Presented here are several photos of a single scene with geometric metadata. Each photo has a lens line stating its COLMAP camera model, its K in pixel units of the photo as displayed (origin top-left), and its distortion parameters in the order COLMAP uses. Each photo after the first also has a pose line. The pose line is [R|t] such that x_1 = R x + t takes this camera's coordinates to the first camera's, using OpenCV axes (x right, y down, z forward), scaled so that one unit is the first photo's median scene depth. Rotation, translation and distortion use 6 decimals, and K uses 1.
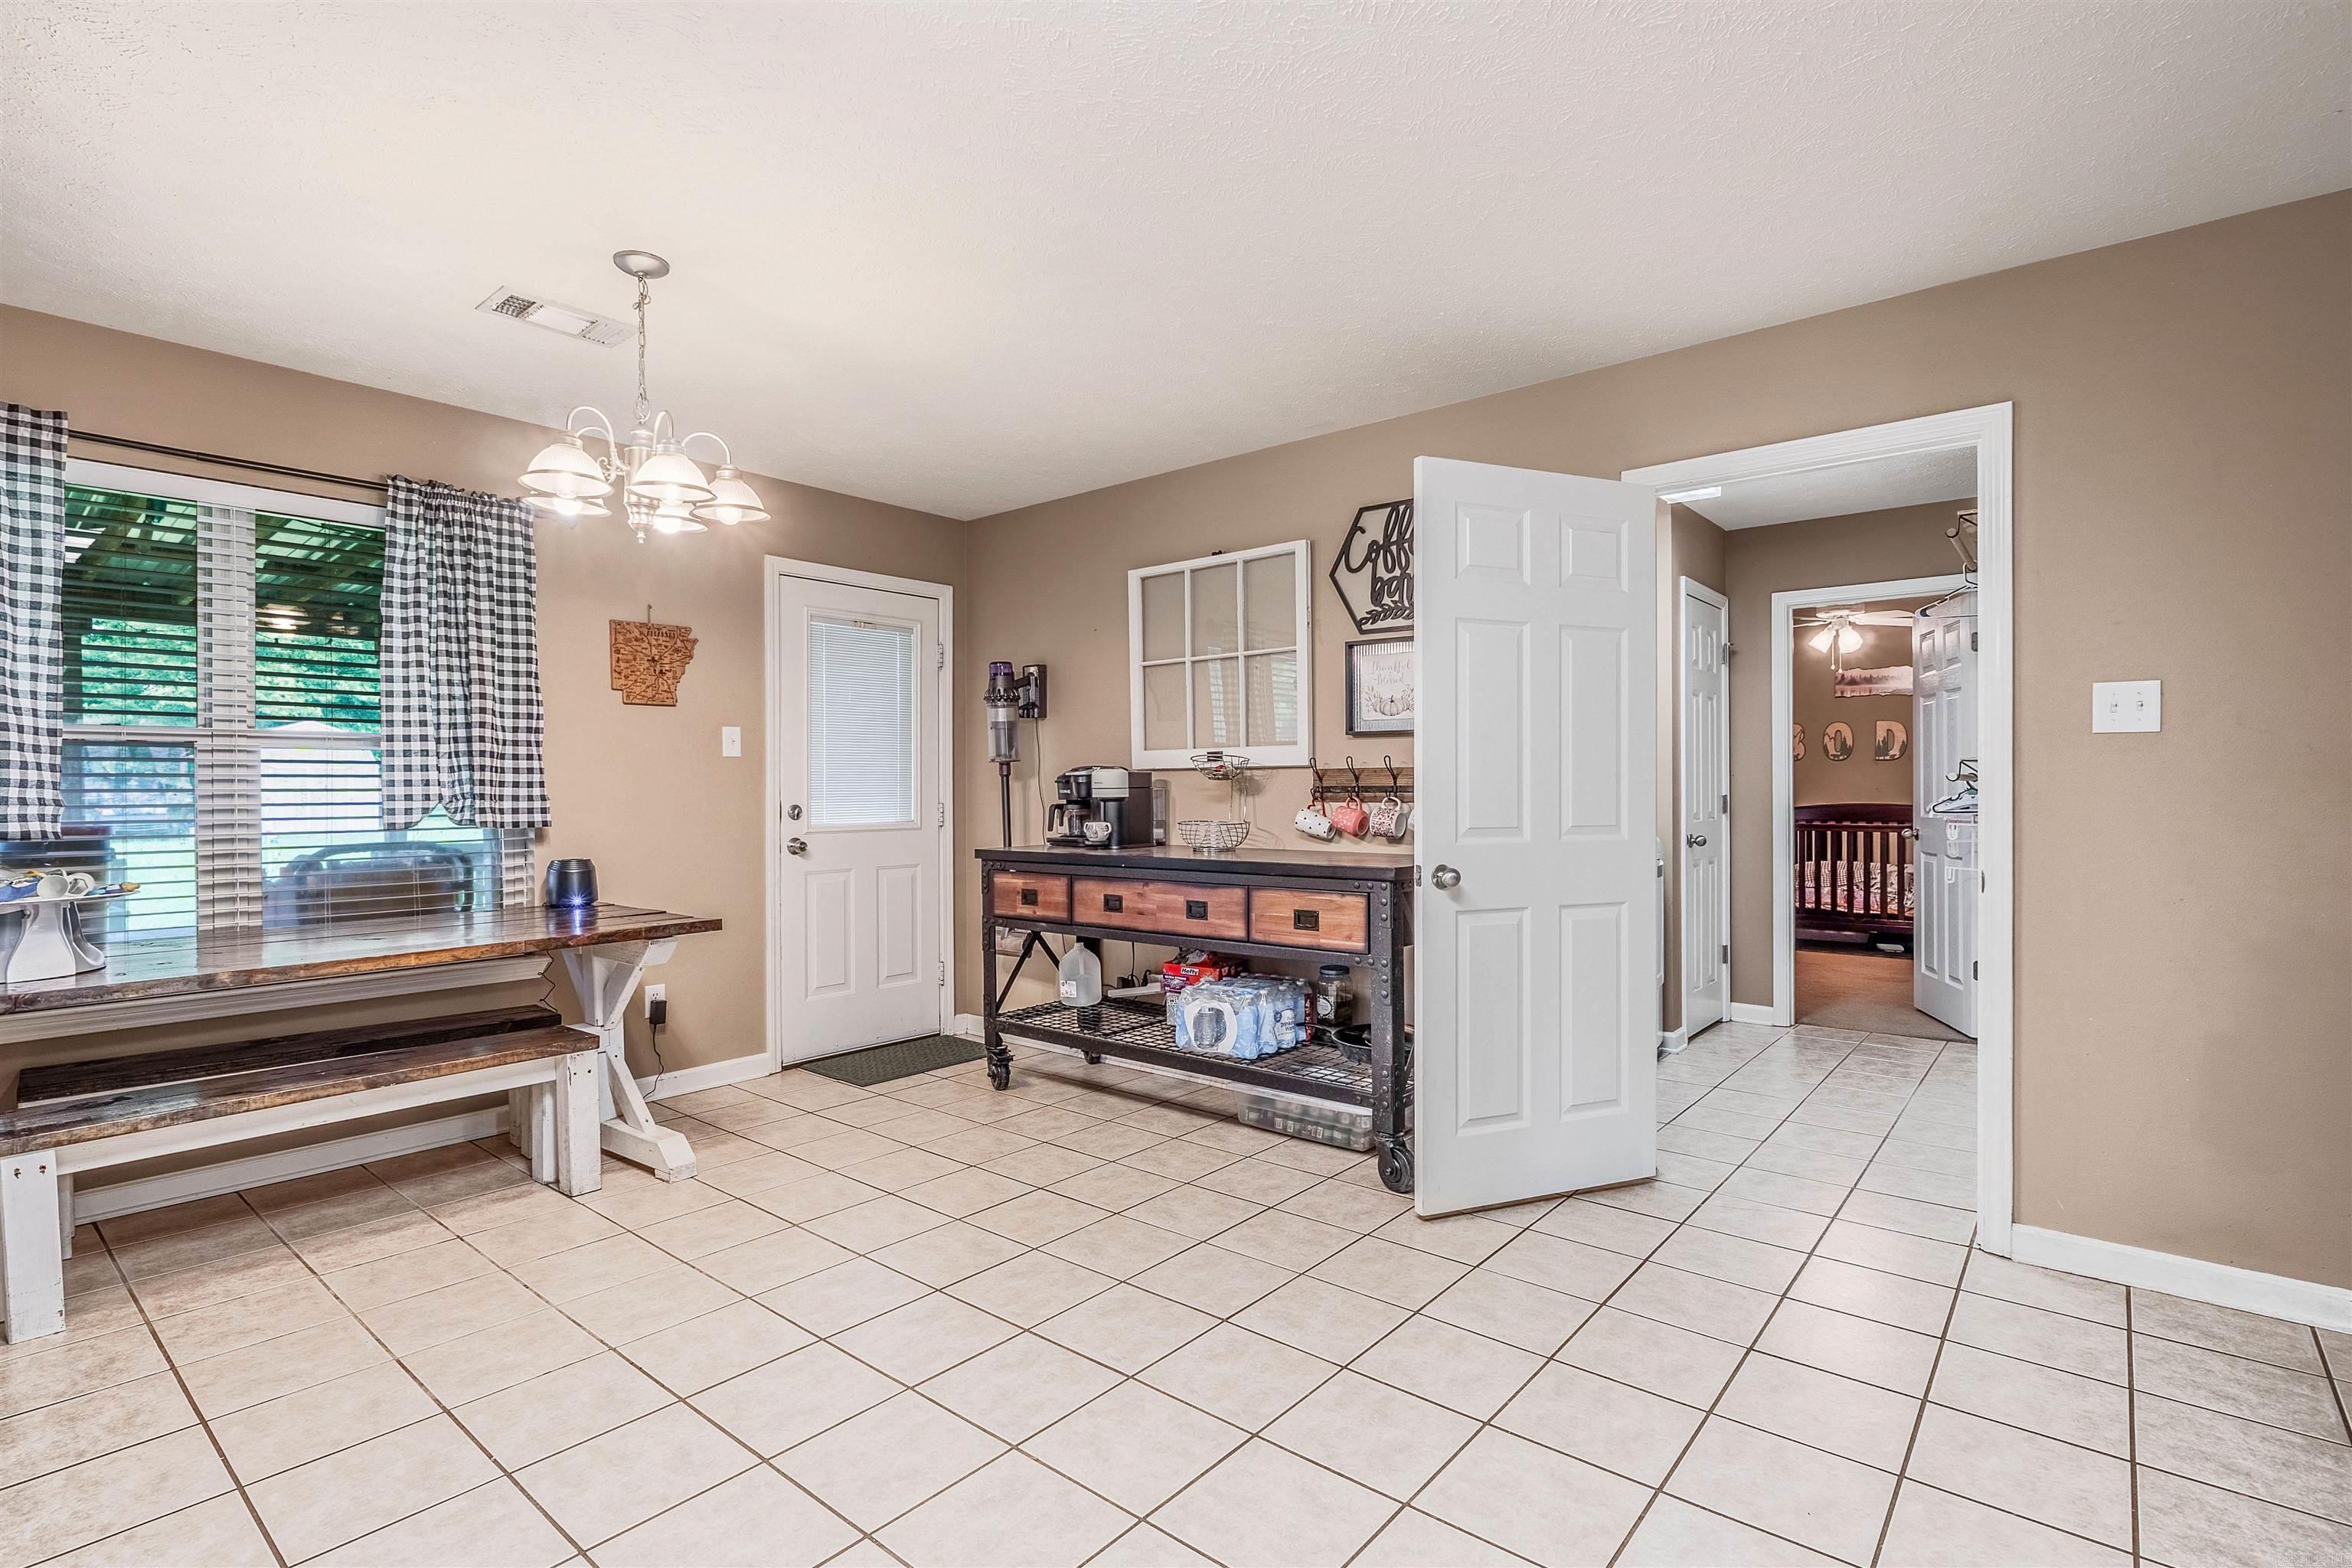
lens RADIAL K [[1116.9, 0, 1178.1], [0, 1116.9, 790.9], [0, 0, 1]] dist [-0.003507, -0.000218]
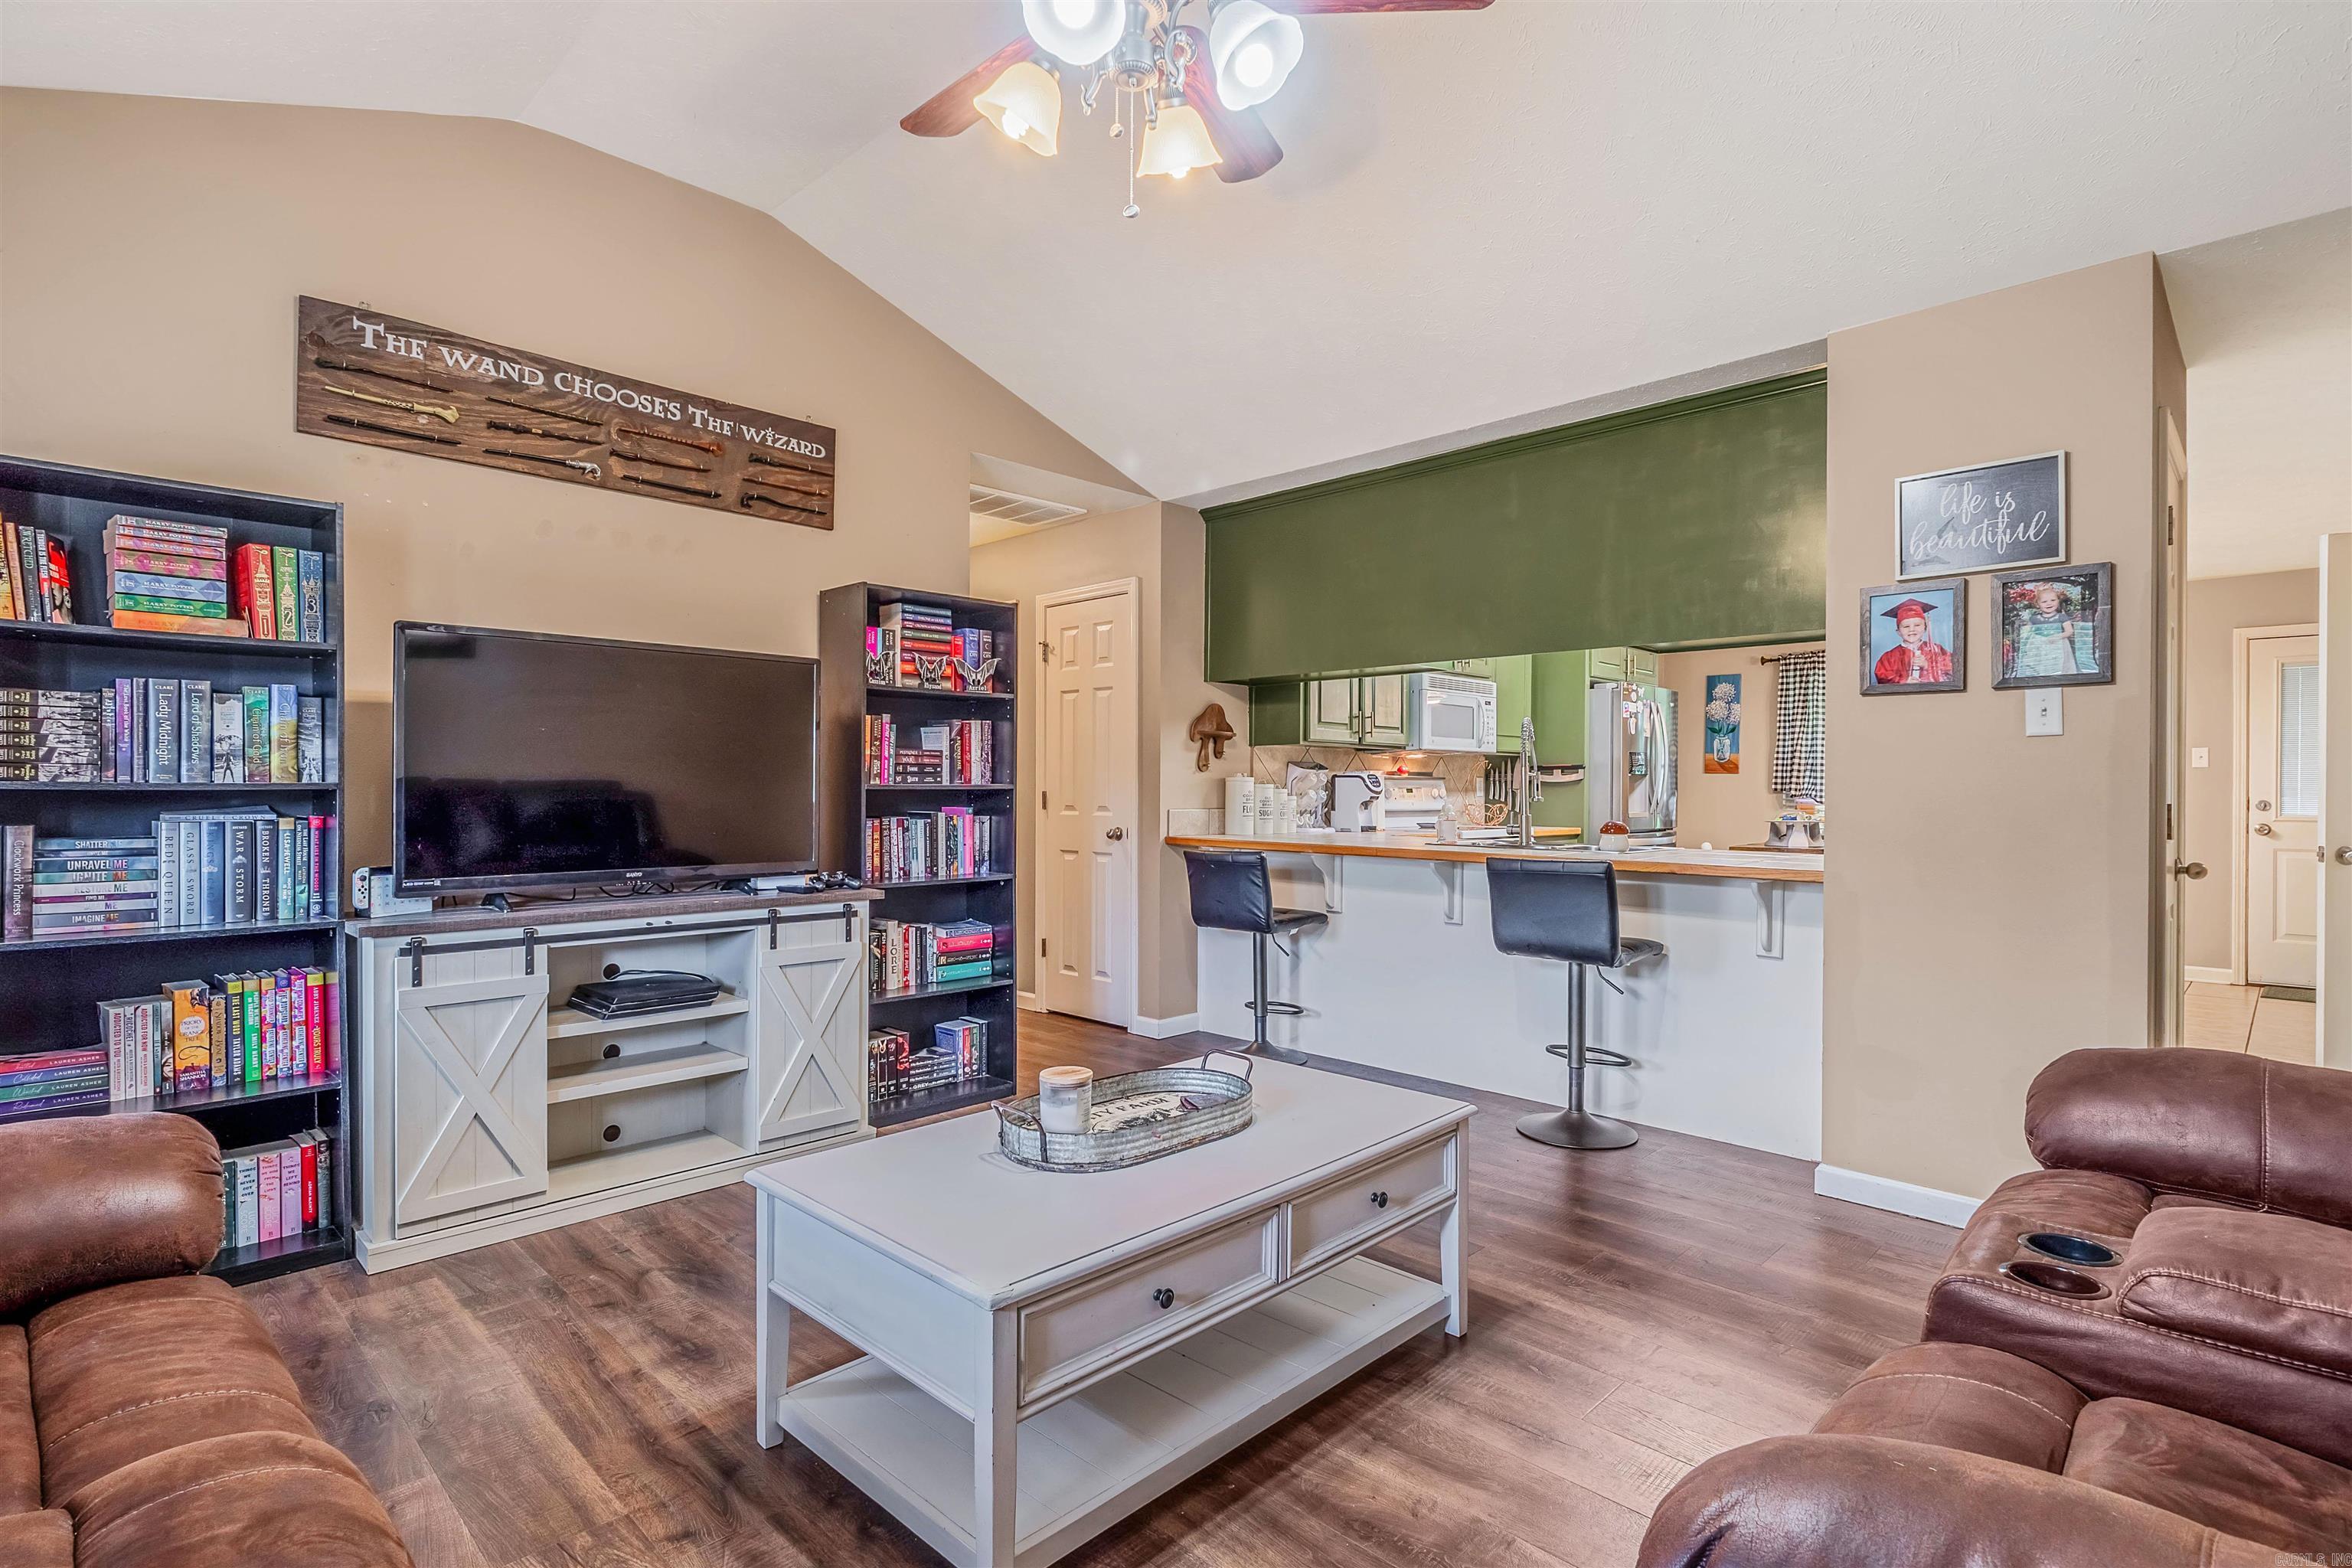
lens RADIAL K [[1145.1, 0, 1176.0], [0, 1145.1, 784.0], [0, 0, 1]] dist [-0.000475, 0.000035]
pose [[-0.081511, -0.000270, -0.996672, 1.447951], [-0.008367, 0.999965, 0.000413, 0.003423], [0.996637, 0.008373, -0.081510, -0.301044]]
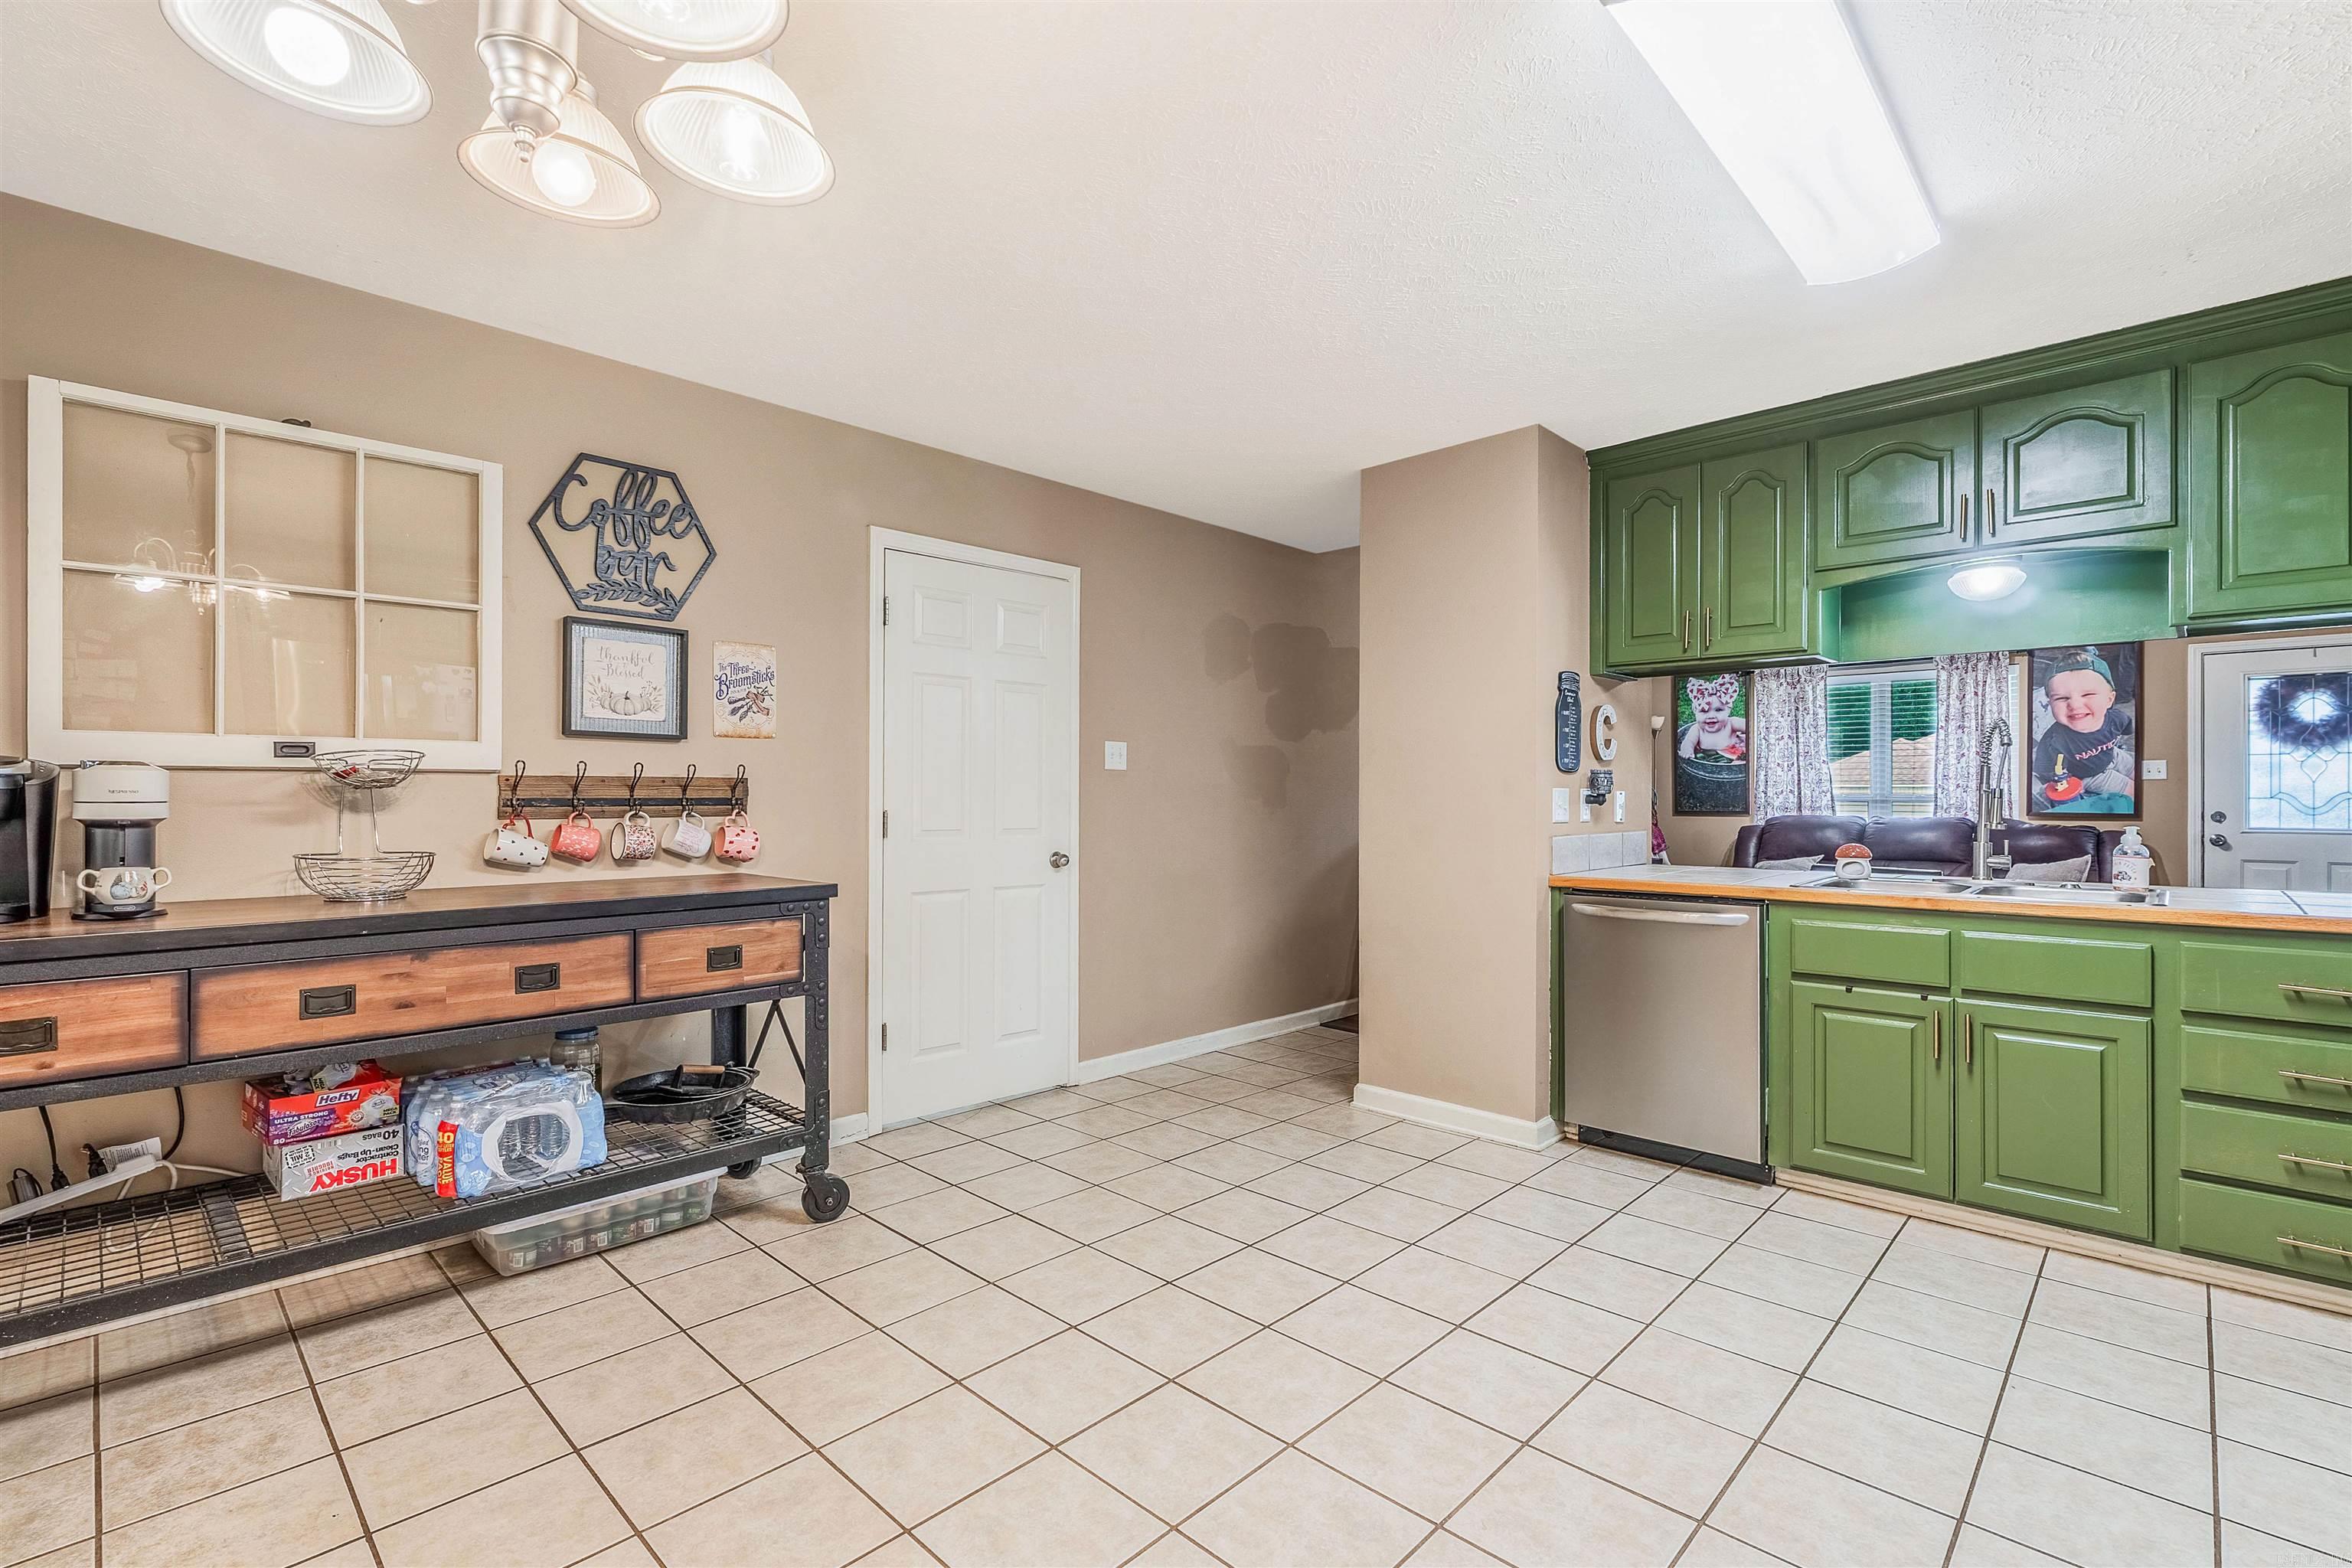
lens RADIAL K [[1053.7, 0, 1174.8], [0, 1053.7, 795.7], [0, 0, 1]] dist [-0.004615, -0.000808]
pose [[0.070435, 0.003045, 0.997512, -0.569754], [0.000996, 0.999995, -0.003123, -0.003603], [-0.997516, 0.001213, 0.070432, 0.526568]]
